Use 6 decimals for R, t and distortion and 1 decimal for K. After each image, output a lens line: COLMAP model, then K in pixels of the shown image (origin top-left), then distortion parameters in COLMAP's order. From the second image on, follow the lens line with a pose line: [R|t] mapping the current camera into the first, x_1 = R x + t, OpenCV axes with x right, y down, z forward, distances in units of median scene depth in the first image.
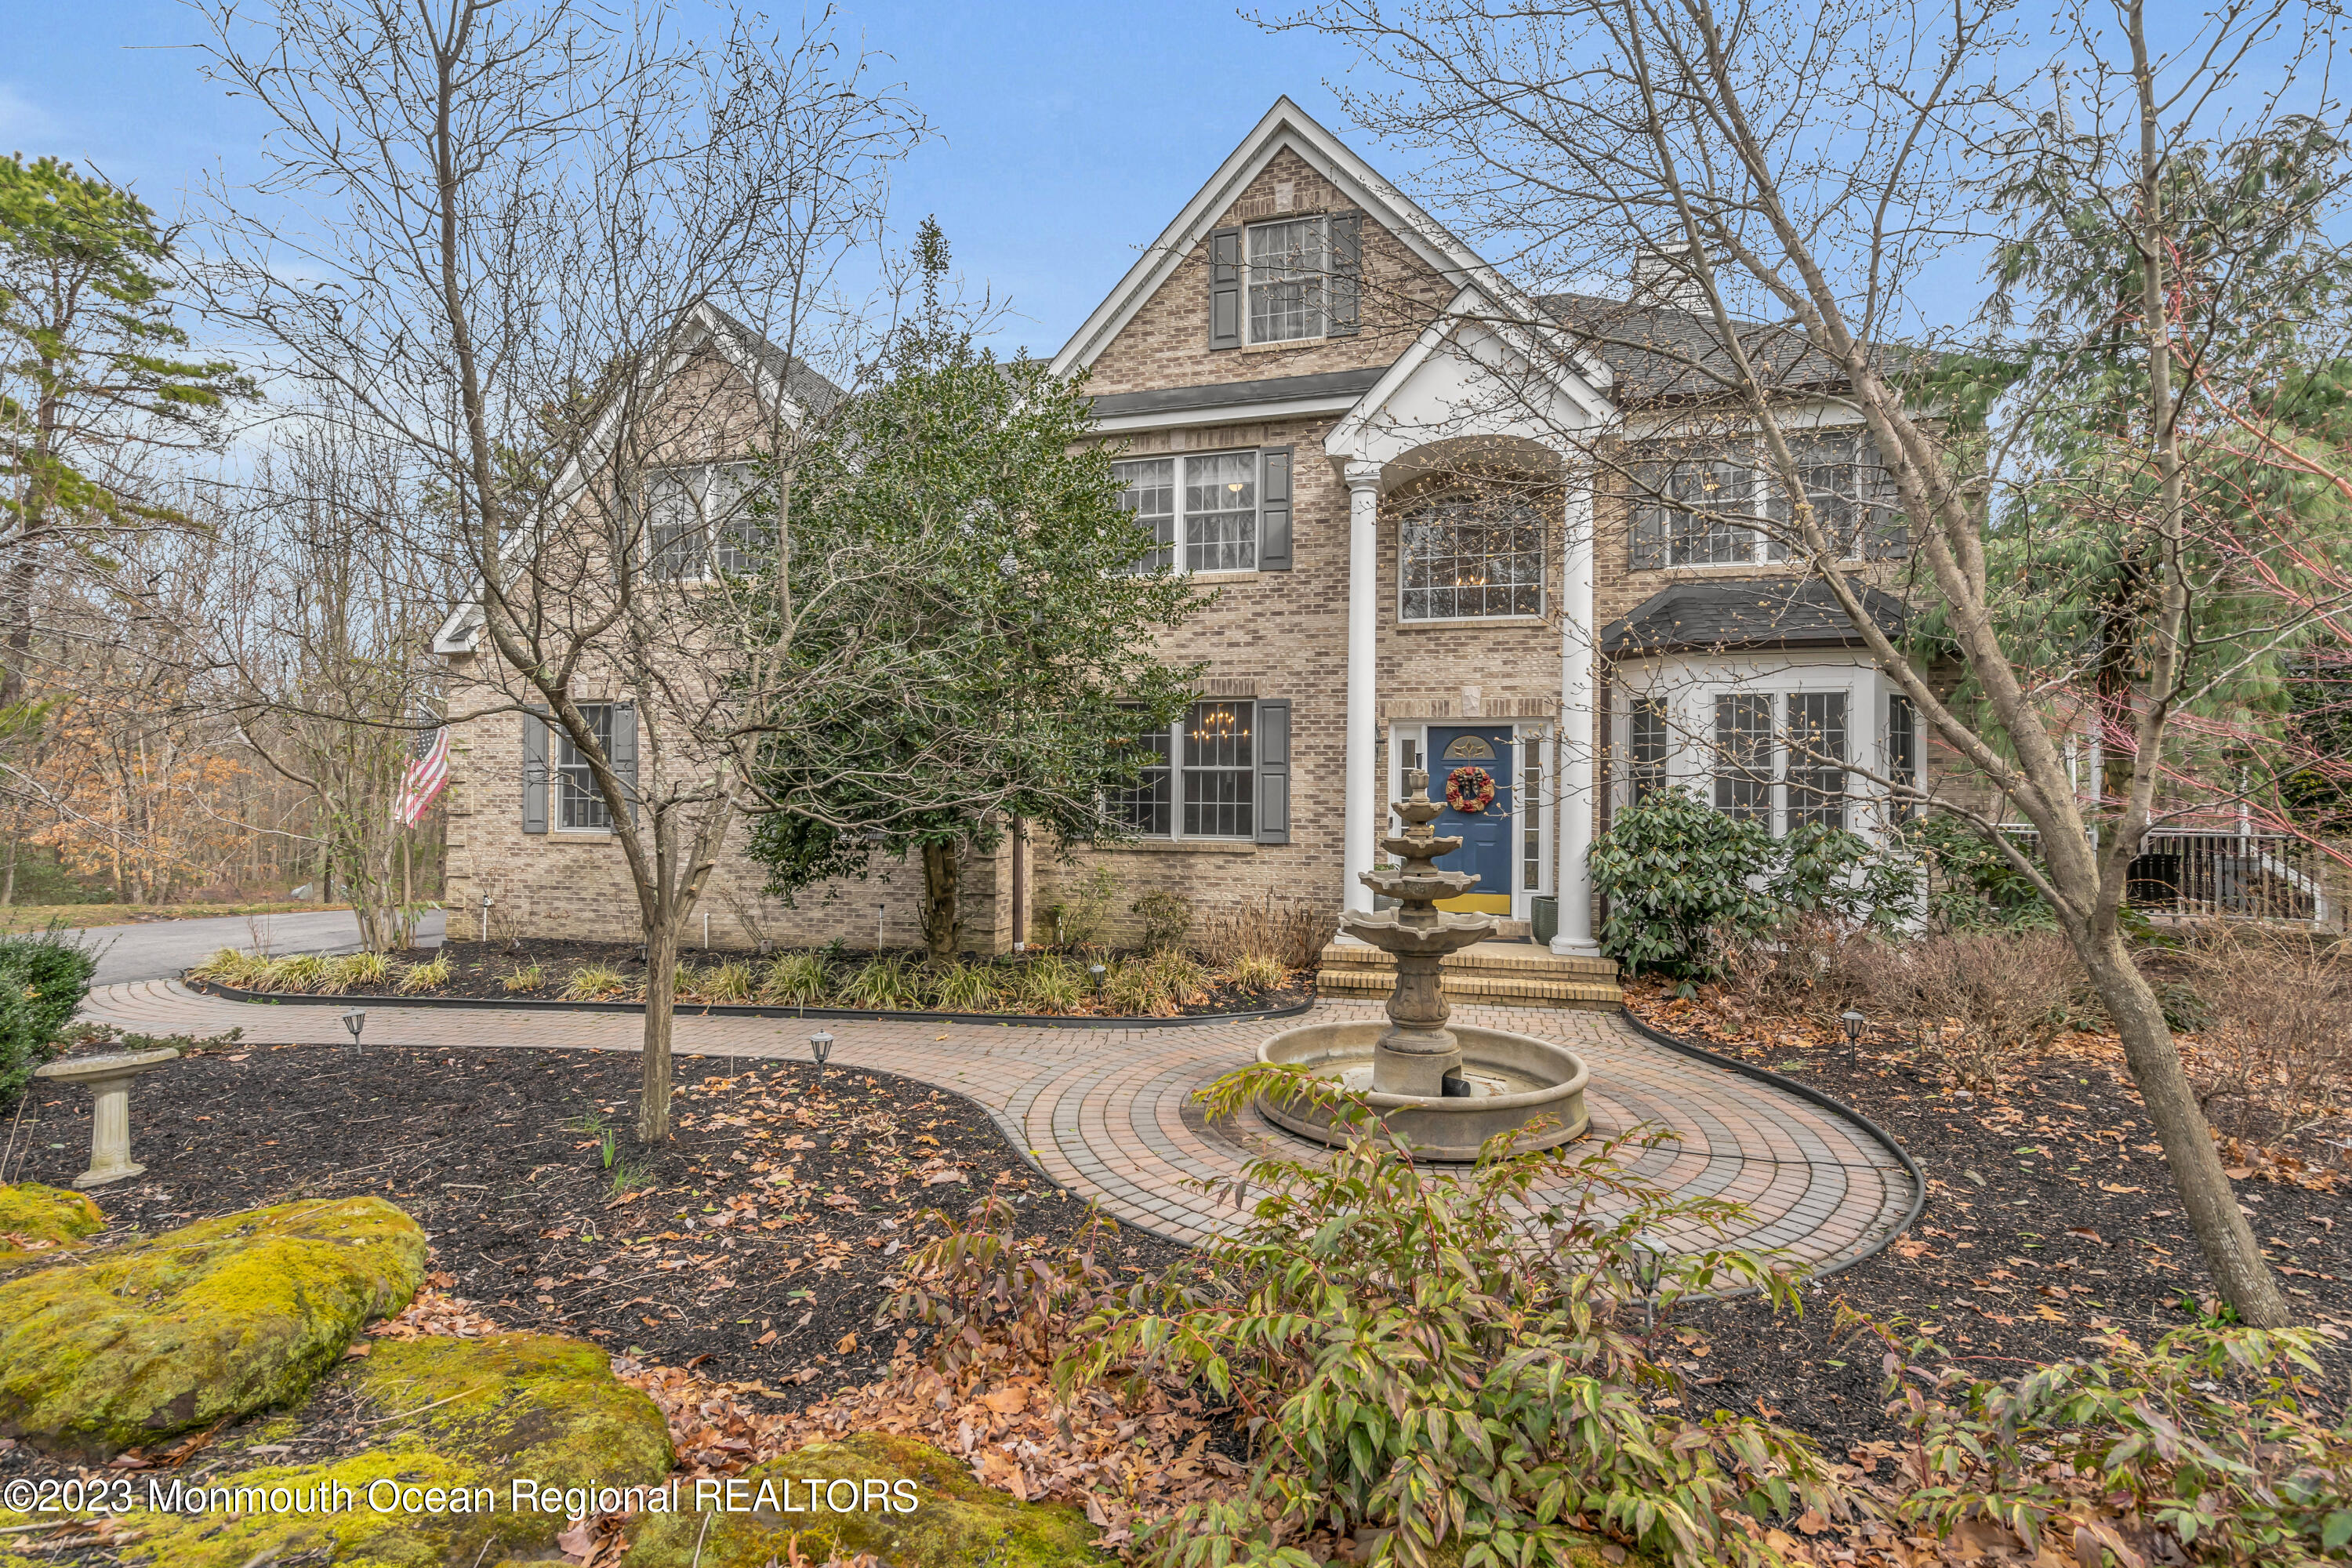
lens RADIAL K [[1066.7, 0, 1168.2], [0, 1066.7, 789.3], [0, 0, 1]] dist [0.007645, -0.000023]
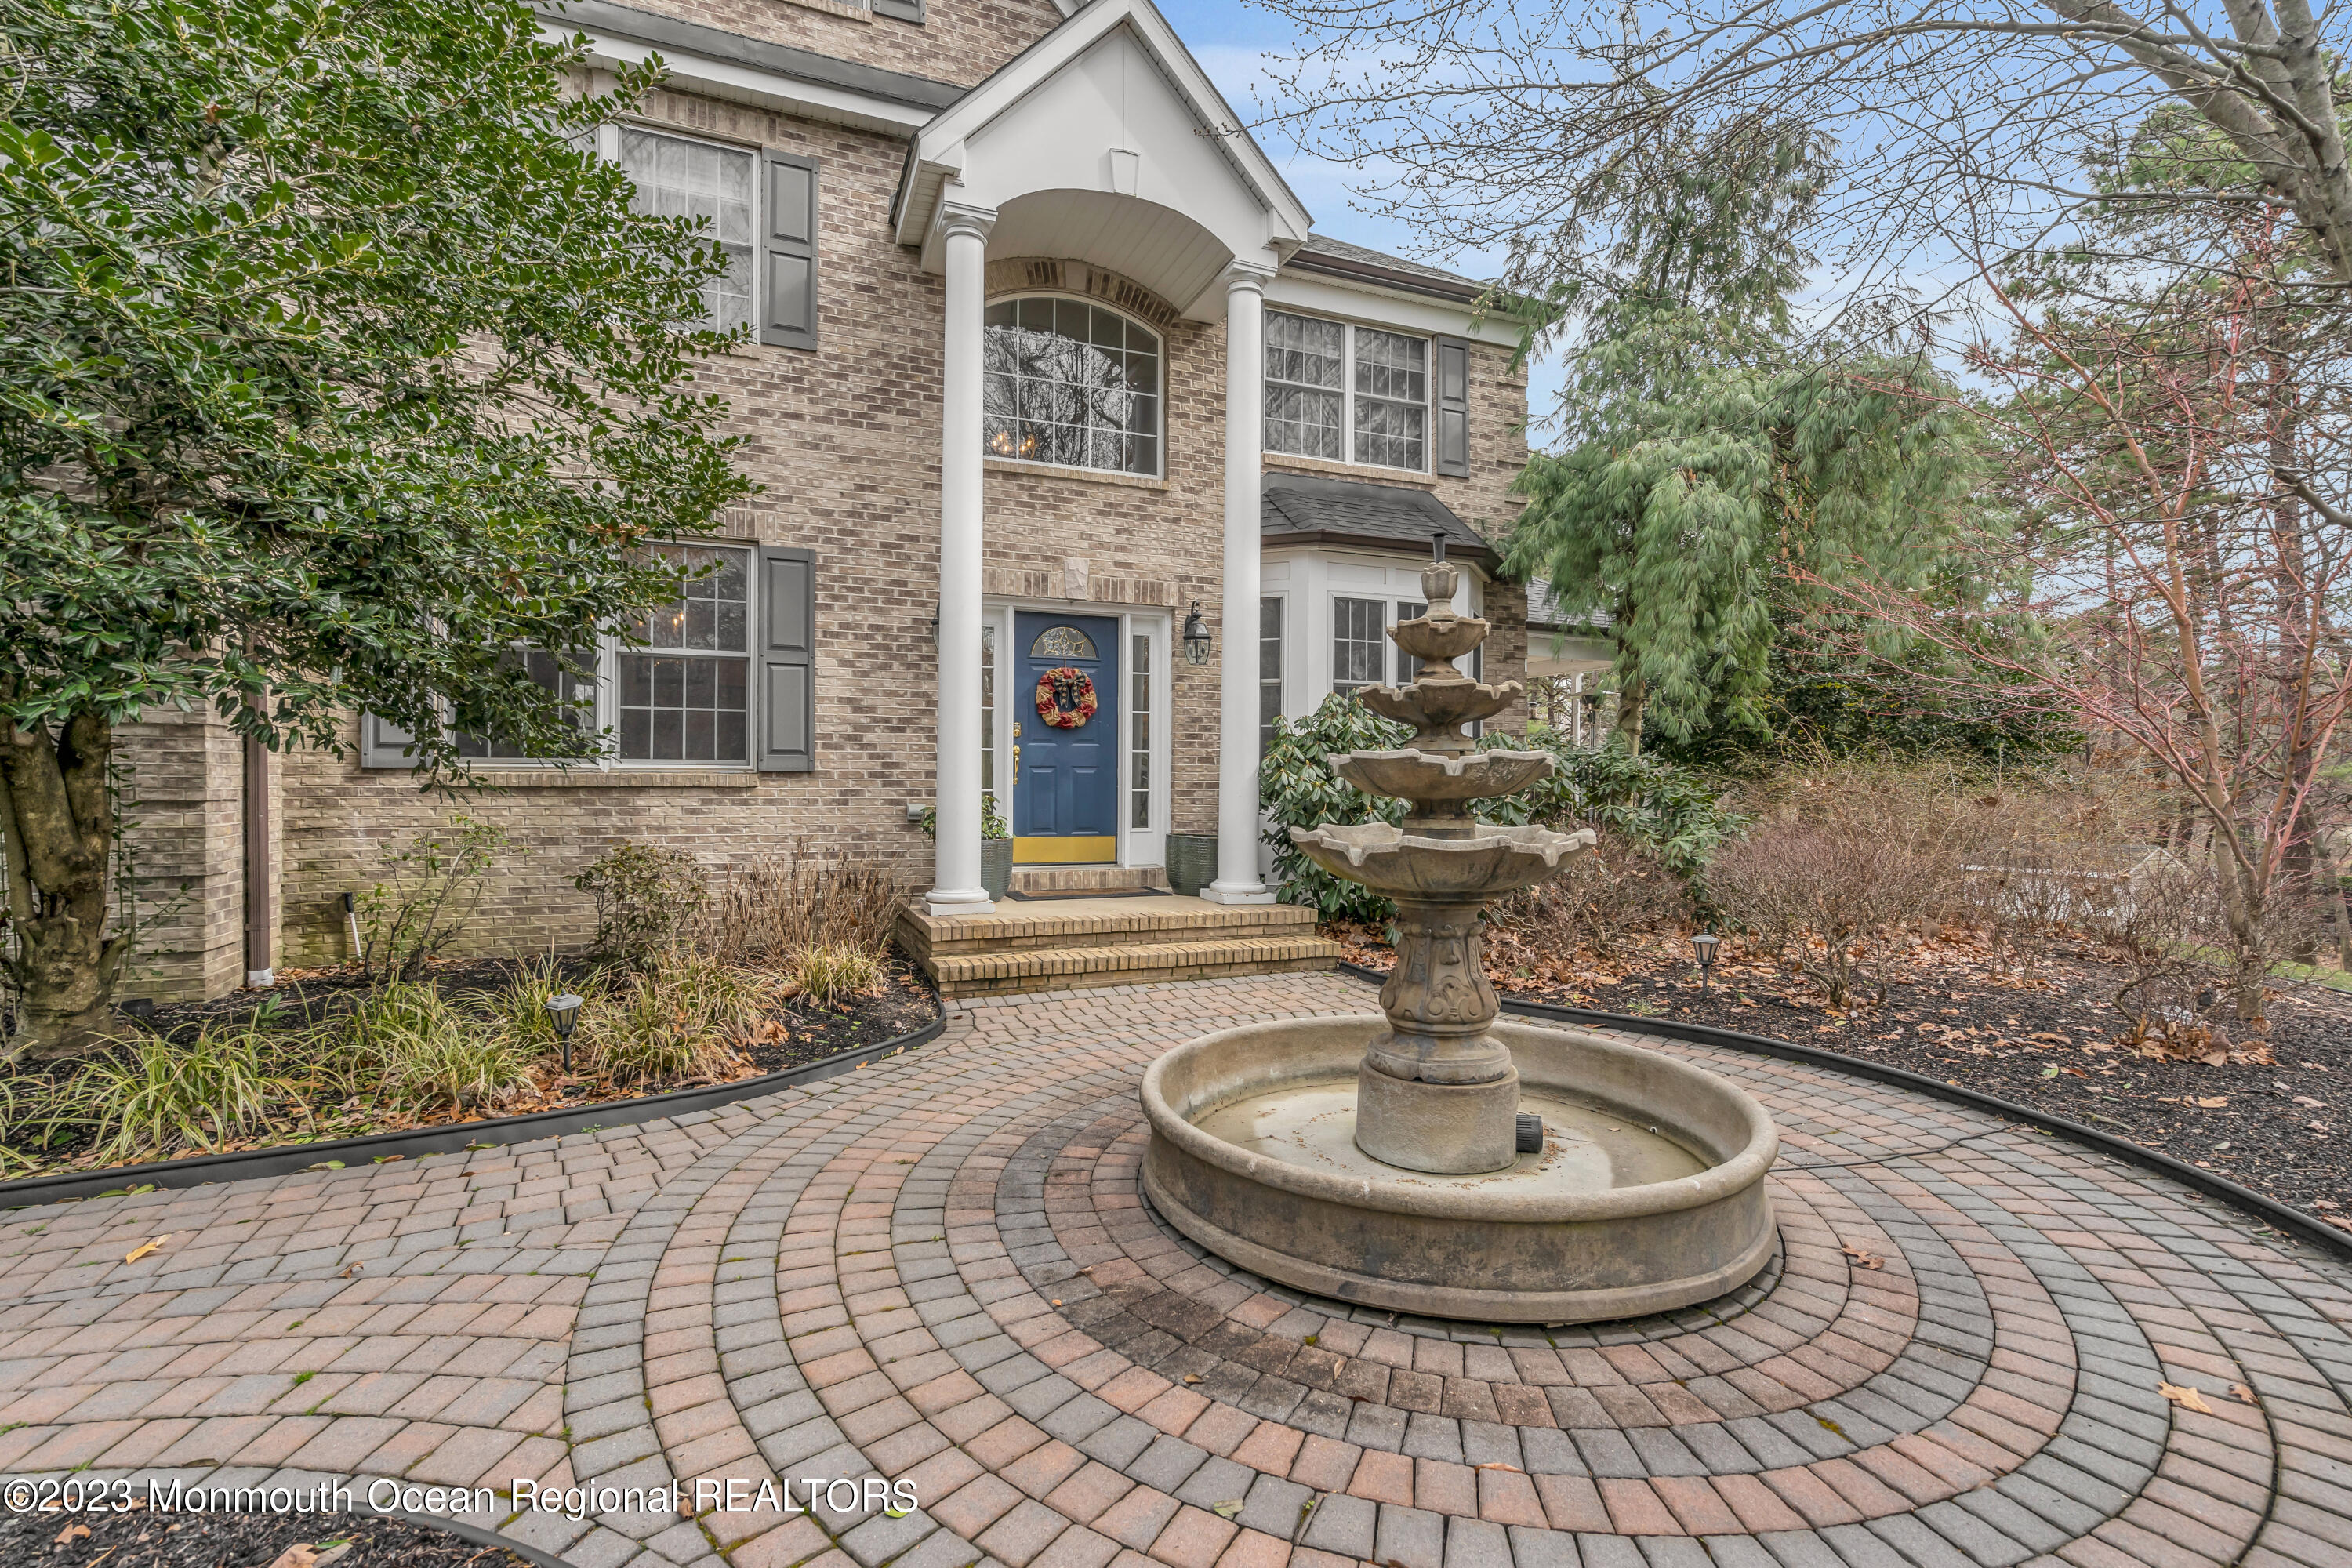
lens RADIAL K [[1066.7, 0, 1190.5], [0, 1066.7, 781.8], [0, 0, 1]] dist [0.007645, -0.000023]
pose [[0.789100, -0.004442, 0.614249, -0.110801], [-0.005602, 0.999880, 0.014428, 0.048061], [-0.614240, -0.014826, 0.788980, 0.355025]]
